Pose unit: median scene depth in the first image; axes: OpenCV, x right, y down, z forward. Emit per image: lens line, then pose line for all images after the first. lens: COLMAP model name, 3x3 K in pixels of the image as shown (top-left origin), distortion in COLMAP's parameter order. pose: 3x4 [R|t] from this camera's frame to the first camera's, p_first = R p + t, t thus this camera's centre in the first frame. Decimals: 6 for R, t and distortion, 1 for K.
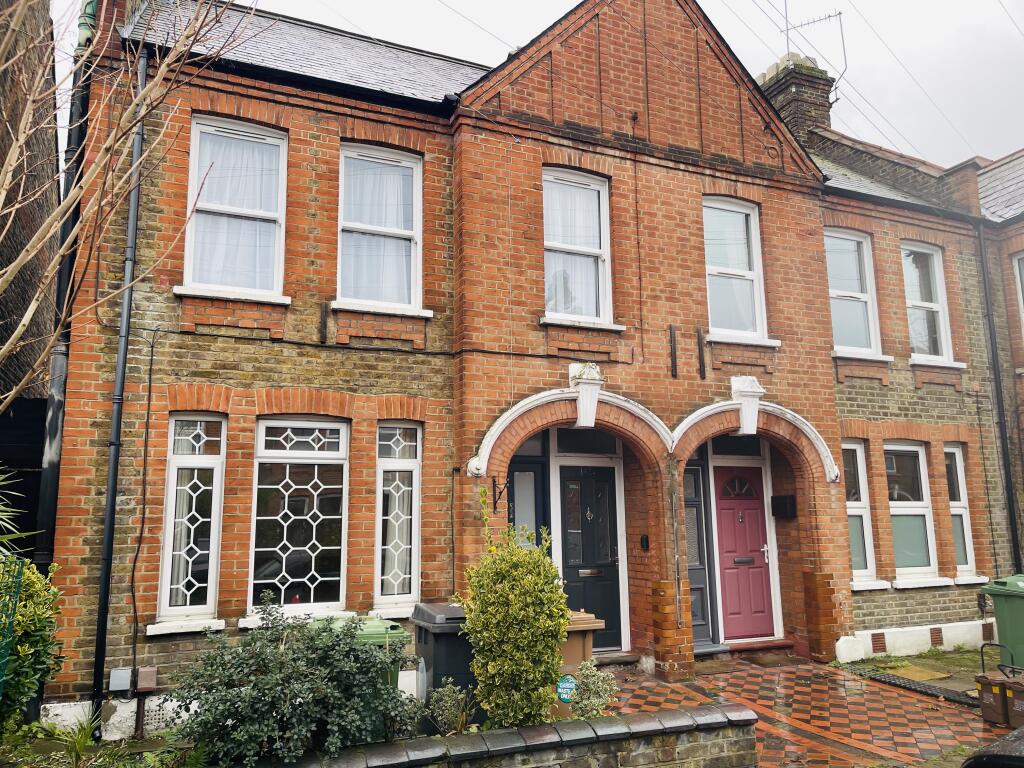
lens RADIAL K [[765.6, 0, 515.9], [0, 765.6, 386.2], [0, 0, 1]] dist [0.041174, -0.054441]
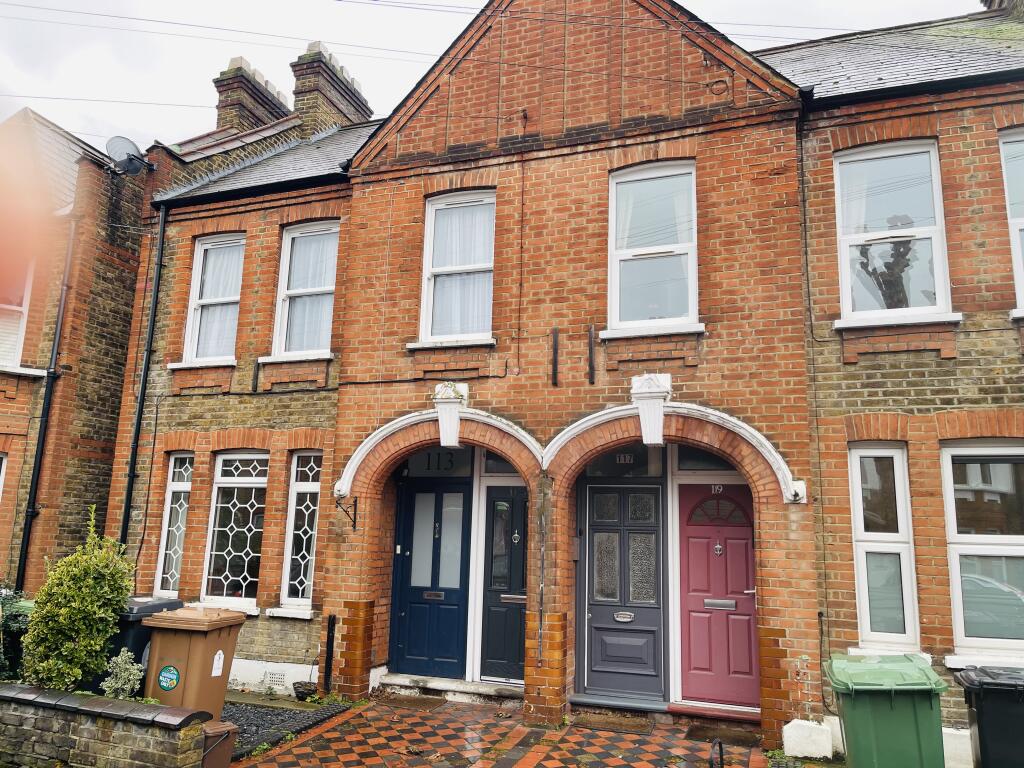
lens RADIAL K [[765.6, 0, 510.5], [0, 765.6, 388.7], [0, 0, 1]] dist [0.041174, -0.054441]
pose [[0.726628, -0.101949, -0.679425, 0.804583], [0.077746, 0.994778, -0.066120, 0.048830], [0.682618, -0.004778, 0.730760, 0.318126]]
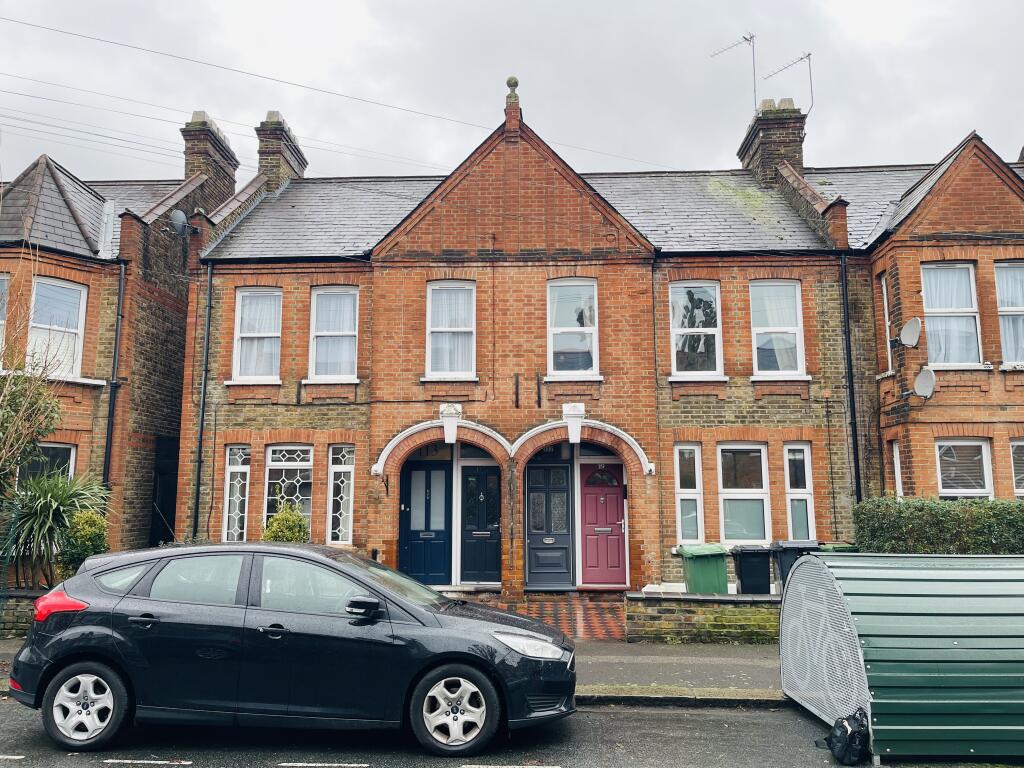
lens RADIAL K [[765.6, 0, 512.6], [0, 765.6, 385.7], [0, 0, 1]] dist [0.041174, -0.054441]
pose [[0.902011, -0.055561, -0.428122, 0.881476], [0.064115, 0.997927, 0.005574, -0.066612], [0.426925, -0.032477, 0.903704, -0.391187]]
